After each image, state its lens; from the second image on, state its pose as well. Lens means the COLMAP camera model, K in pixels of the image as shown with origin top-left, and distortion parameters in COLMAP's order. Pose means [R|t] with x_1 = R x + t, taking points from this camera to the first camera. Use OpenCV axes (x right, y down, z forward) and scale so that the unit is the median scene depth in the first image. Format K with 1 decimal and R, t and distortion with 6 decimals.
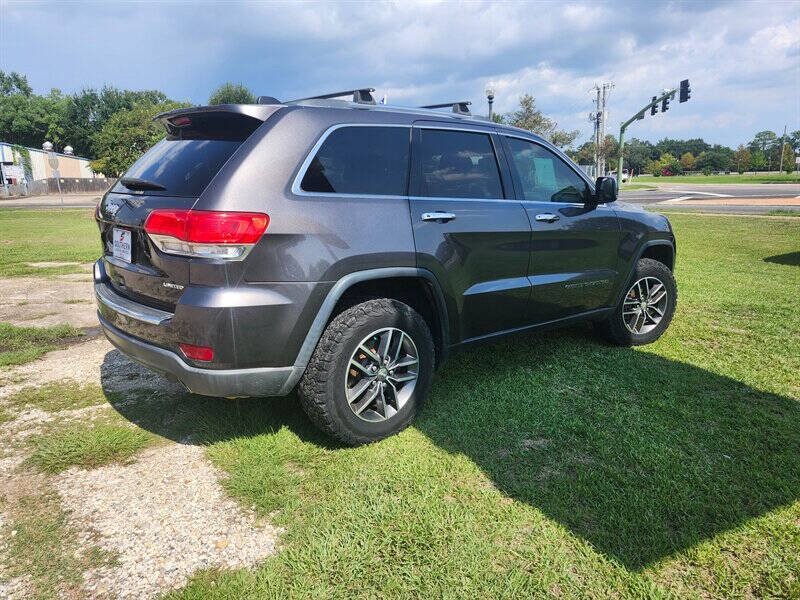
lens RADIAL K [[548.5, 0, 402.4], [0, 548.5, 303.5], [0, 0, 1]] dist [0.046034, -0.043543]
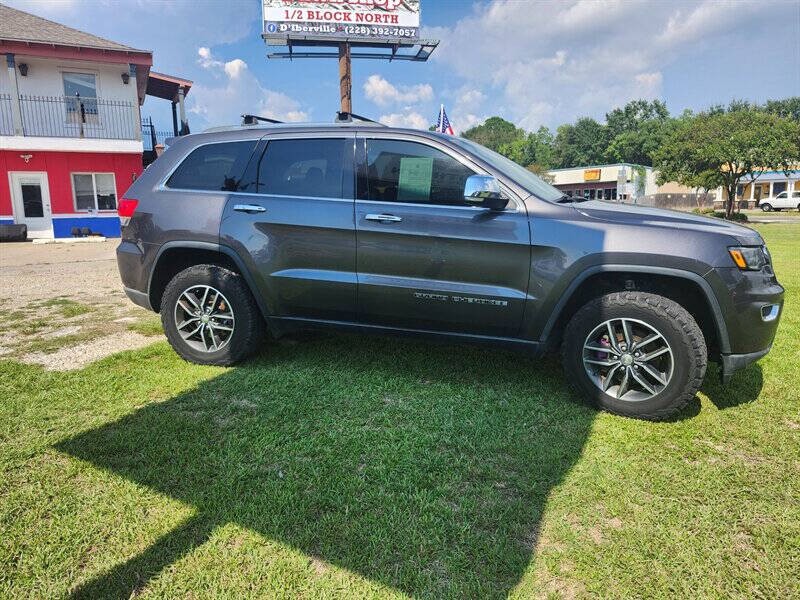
lens RADIAL K [[548.5, 0, 402.4], [0, 548.5, 303.5], [0, 0, 1]] dist [0.046034, -0.043543]
pose [[0.538808, 0.162453, -0.826617, 1.337827], [-0.184746, 0.980131, 0.072202, -0.099461], [0.821922, 0.113811, 0.558114, 0.597088]]
